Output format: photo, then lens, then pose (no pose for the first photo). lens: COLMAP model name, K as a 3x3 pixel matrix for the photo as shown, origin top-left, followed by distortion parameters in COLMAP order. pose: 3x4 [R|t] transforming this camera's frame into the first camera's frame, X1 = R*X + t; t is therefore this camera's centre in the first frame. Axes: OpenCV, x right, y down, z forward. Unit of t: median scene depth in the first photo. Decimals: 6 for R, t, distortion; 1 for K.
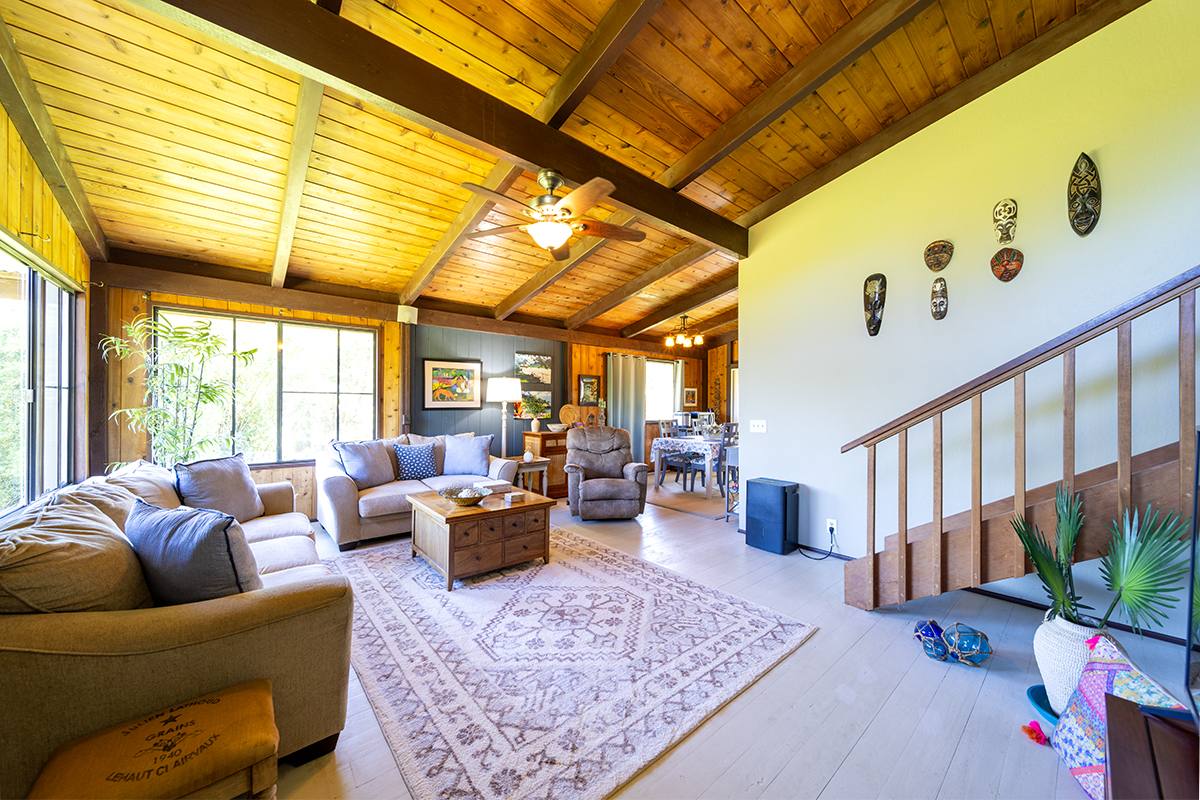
lens RADIAL K [[419.4, 0, 588.3], [0, 419.4, 410.5], [0, 0, 1]] dist [0.000454, -0.000763]
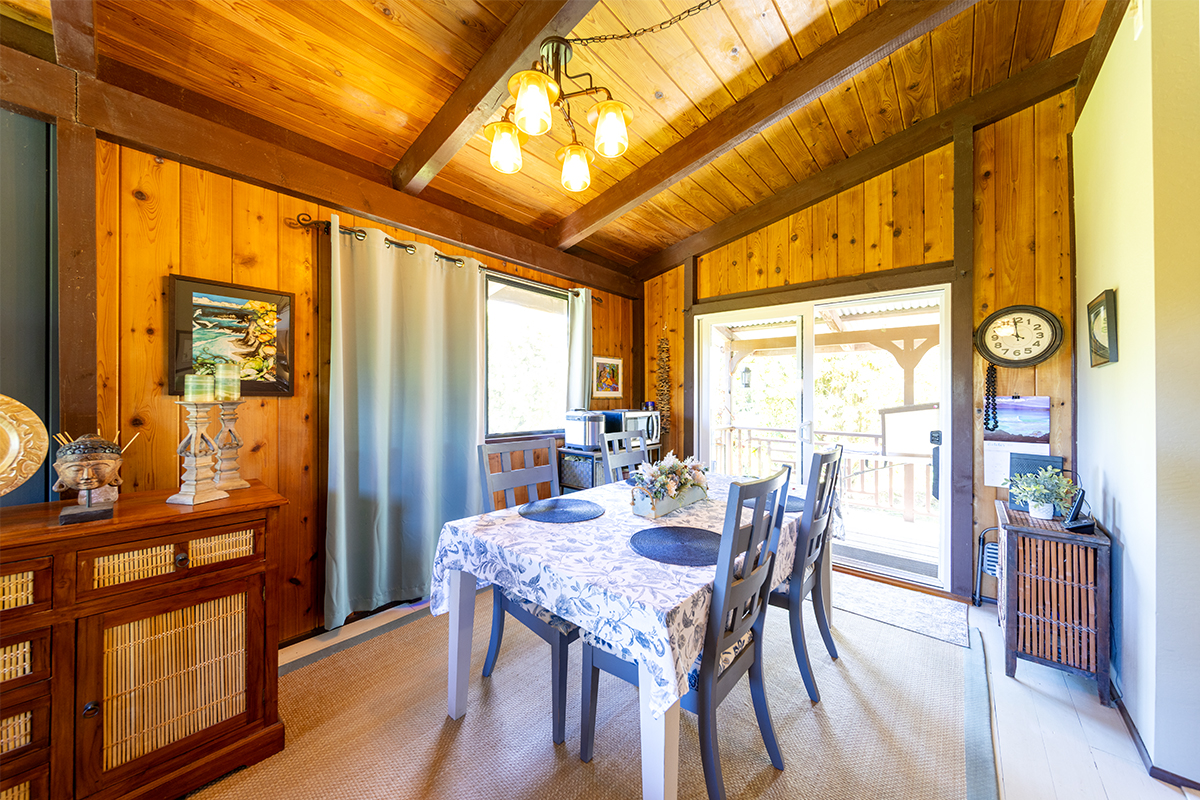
lens RADIAL K [[419.4, 0, 588.2], [0, 419.4, 395.9], [0, 0, 1]] dist [0.000454, -0.000763]
pose [[0.988610, 0.003816, 0.150454, 0.343928], [-0.002111, 0.999932, -0.011489, -0.014293], [-0.150488, 0.011040, 0.988550, 1.233342]]
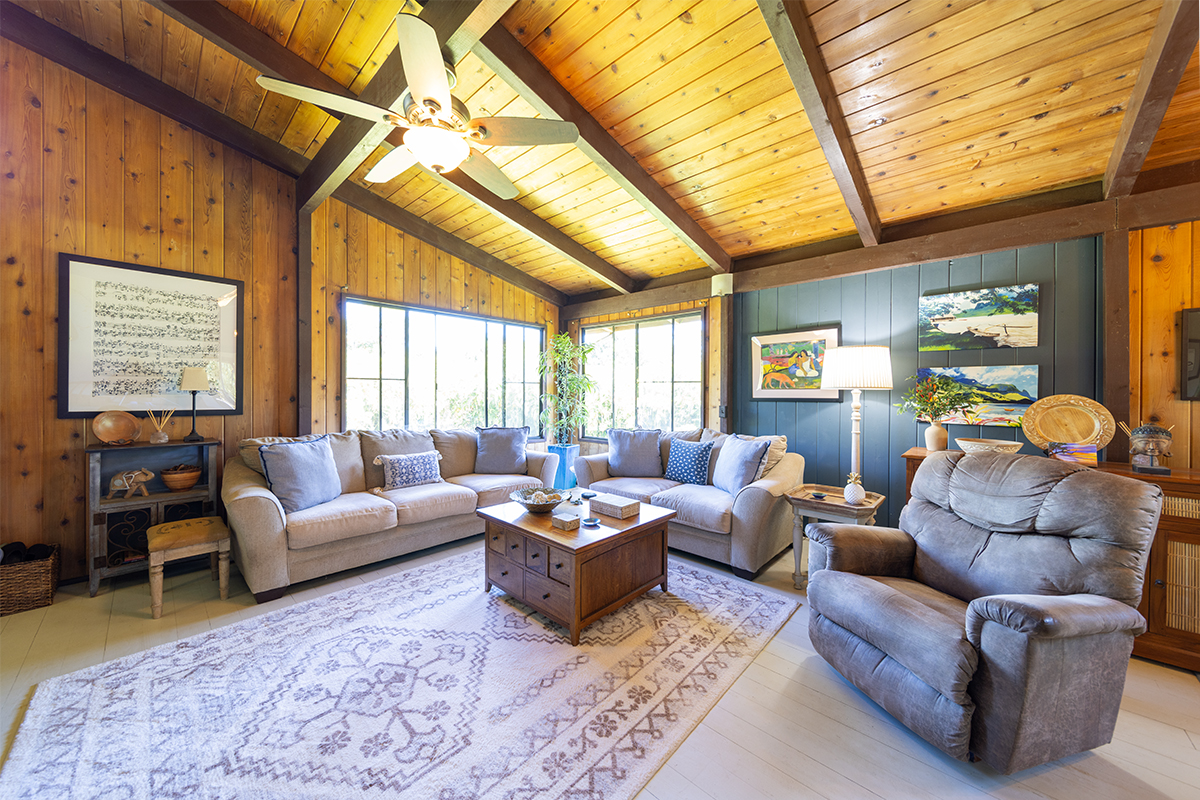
lens RADIAL K [[419.4, 0, 596.1], [0, 419.4, 396.5], [0, 0, 1]] dist [0.000454, -0.000763]
pose [[0.125501, 0.004260, -0.992084, 0.457553], [-0.025718, 0.999669, 0.001039, -0.003516], [0.991760, 0.025384, 0.125569, 0.832574]]
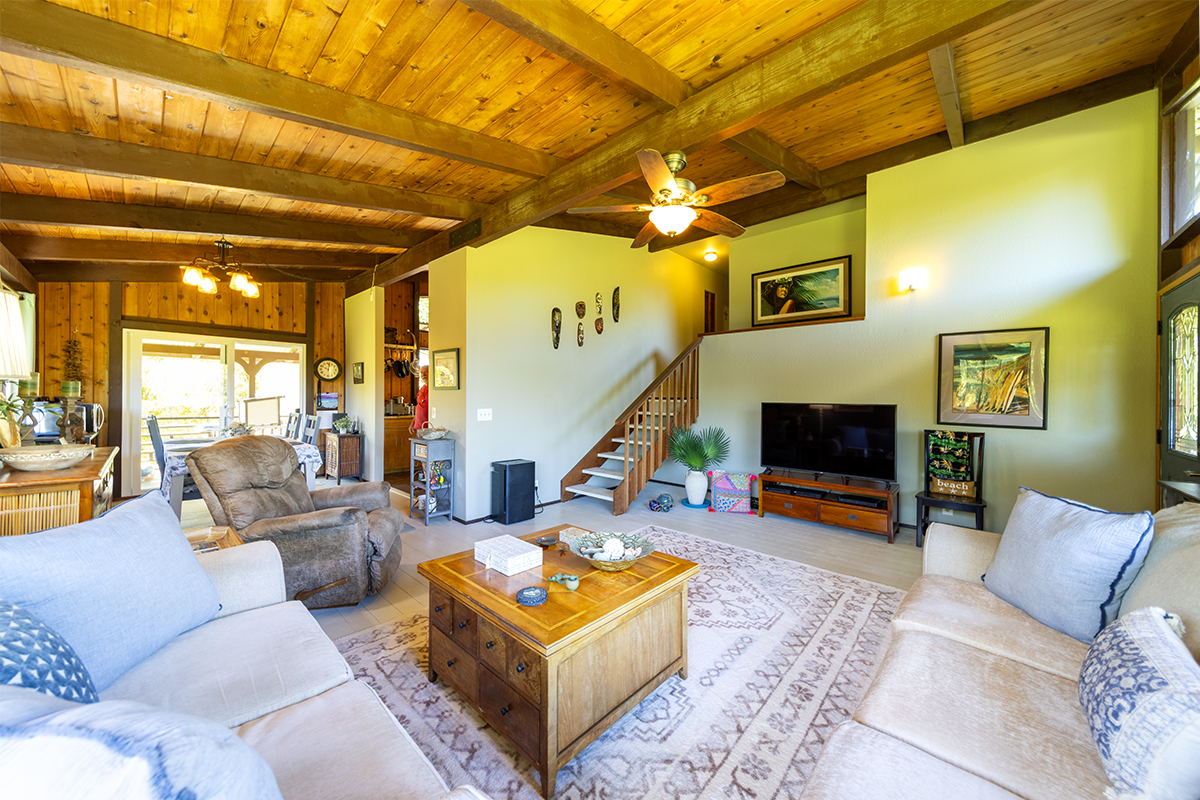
lens RADIAL K [[419.4, 0, 606.9], [0, 419.4, 397.3], [0, 0, 1]] dist [0.000454, -0.000763]
pose [[-0.142236, -0.005590, 0.989817, -0.723949], [0.002737, 0.999978, 0.006041, -0.012040], [-0.989829, 0.003569, -0.142218, 0.909290]]
